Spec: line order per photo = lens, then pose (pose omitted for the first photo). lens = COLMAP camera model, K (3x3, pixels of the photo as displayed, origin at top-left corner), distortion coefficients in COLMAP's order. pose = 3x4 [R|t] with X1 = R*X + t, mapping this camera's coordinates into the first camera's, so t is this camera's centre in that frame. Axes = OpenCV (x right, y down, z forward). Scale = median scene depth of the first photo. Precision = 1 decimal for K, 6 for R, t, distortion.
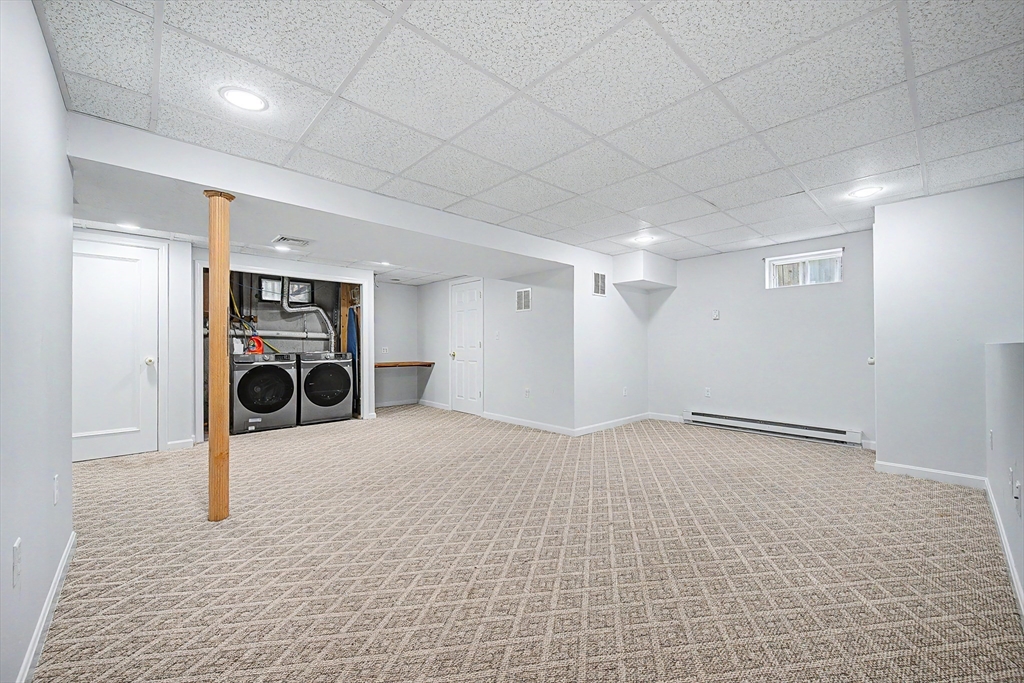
lens RADIAL K [[404.6, 0, 512.0], [0, 404.6, 341.5], [0, 0, 1]] dist [0.000132, -0.000058]
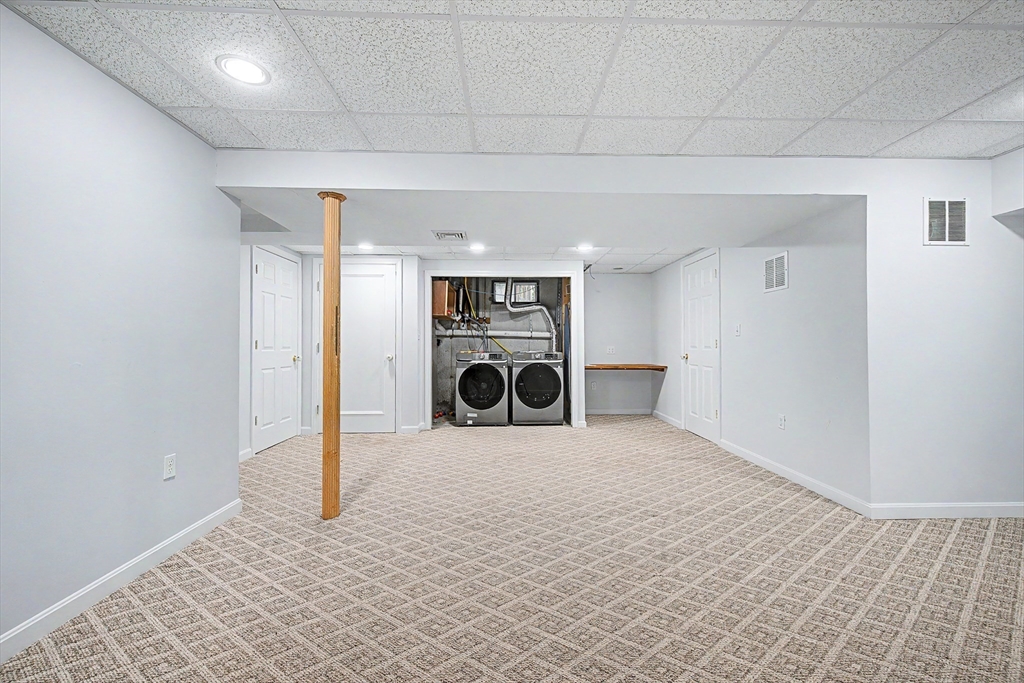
lens RADIAL K [[402.5, 0, 512.0], [0, 402.5, 341.5], [0, 0, 1]] dist [-0.000038, -0.000145]
pose [[0.752221, -0.004584, -0.658895, 0.121717], [0.005797, 0.999983, -0.000338, 0.001914], [0.658886, -0.003565, 0.752235, 0.238306]]
